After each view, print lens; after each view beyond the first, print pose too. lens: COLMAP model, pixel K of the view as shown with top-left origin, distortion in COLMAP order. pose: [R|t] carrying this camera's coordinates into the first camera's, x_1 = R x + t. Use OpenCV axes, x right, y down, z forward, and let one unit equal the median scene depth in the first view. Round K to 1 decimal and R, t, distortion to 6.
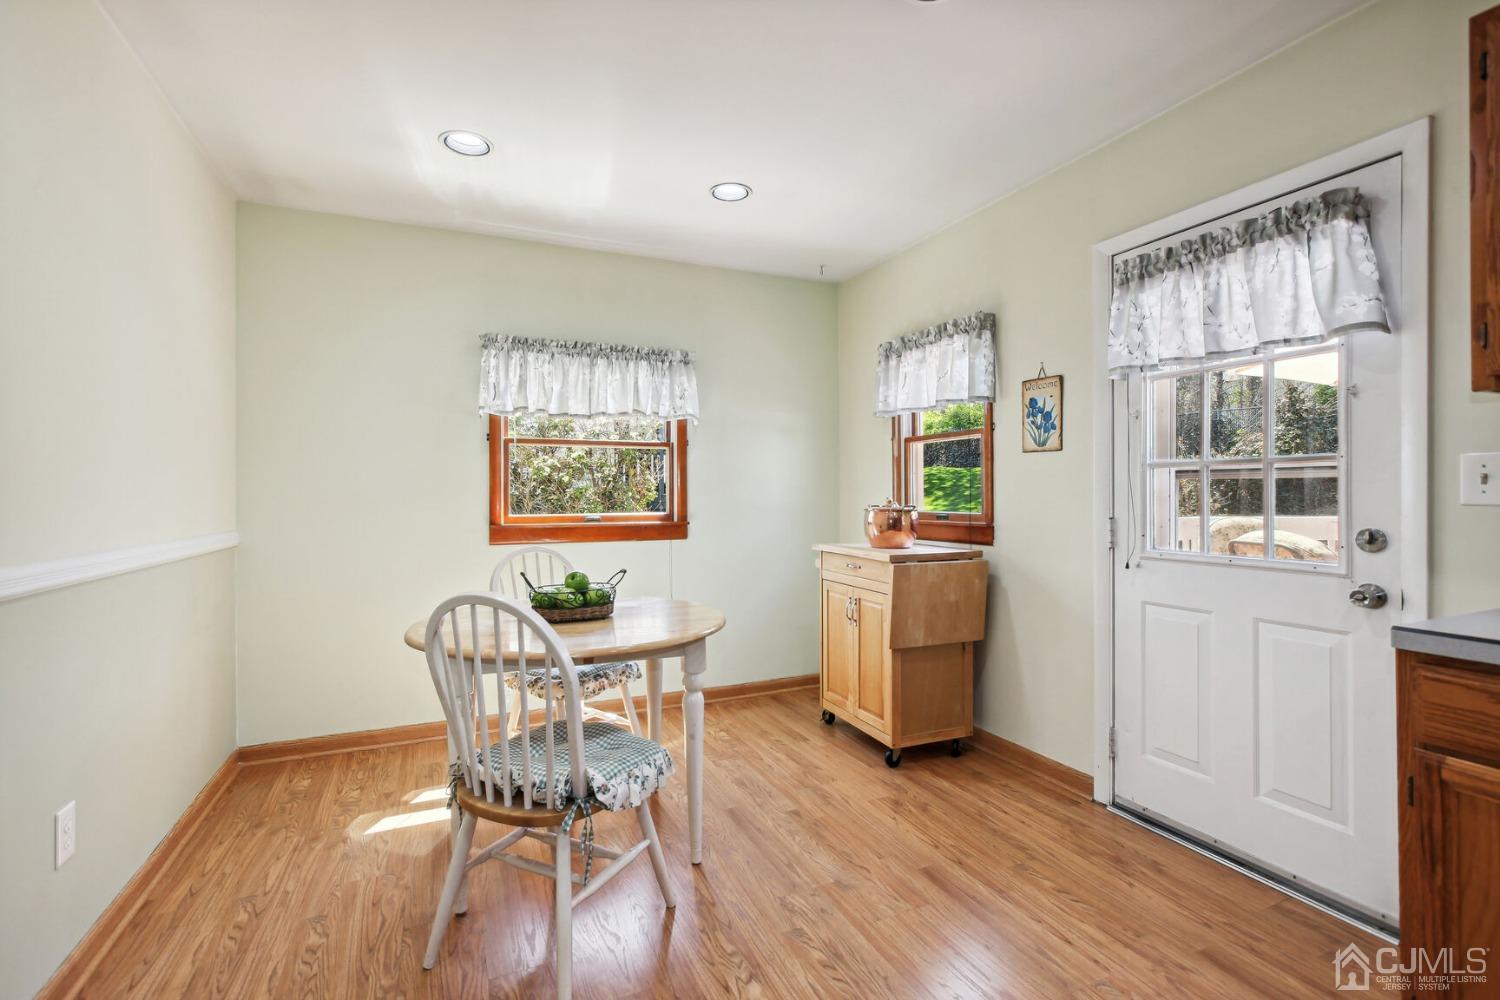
lens RADIAL K [[679.4, 0, 757.1], [0, 679.4, 494.1], [0, 0, 1]] dist [-0.033271, 0.011143]
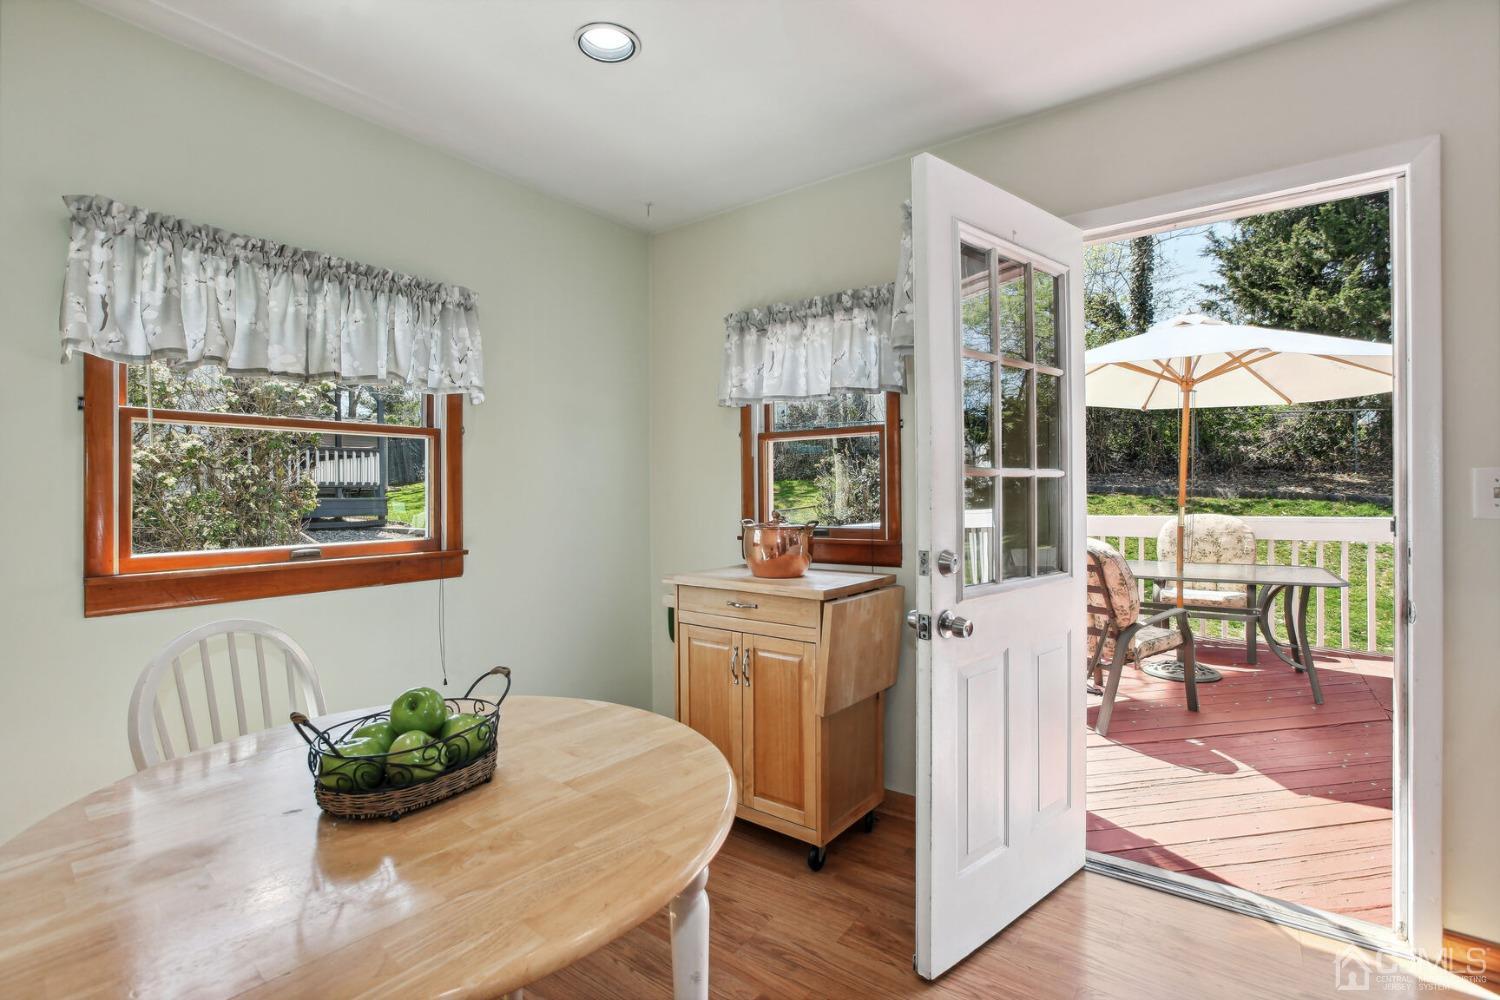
lens RADIAL K [[687.9, 0, 754.9], [0, 687.9, 485.2], [0, 0, 1]] dist [-0.052913, 0.022238]
pose [[0.875383, -0.000282, 0.483430, -0.196212], [0.006577, 0.999914, -0.011326, -0.014300], [-0.483385, 0.013094, 0.875310, 0.320298]]
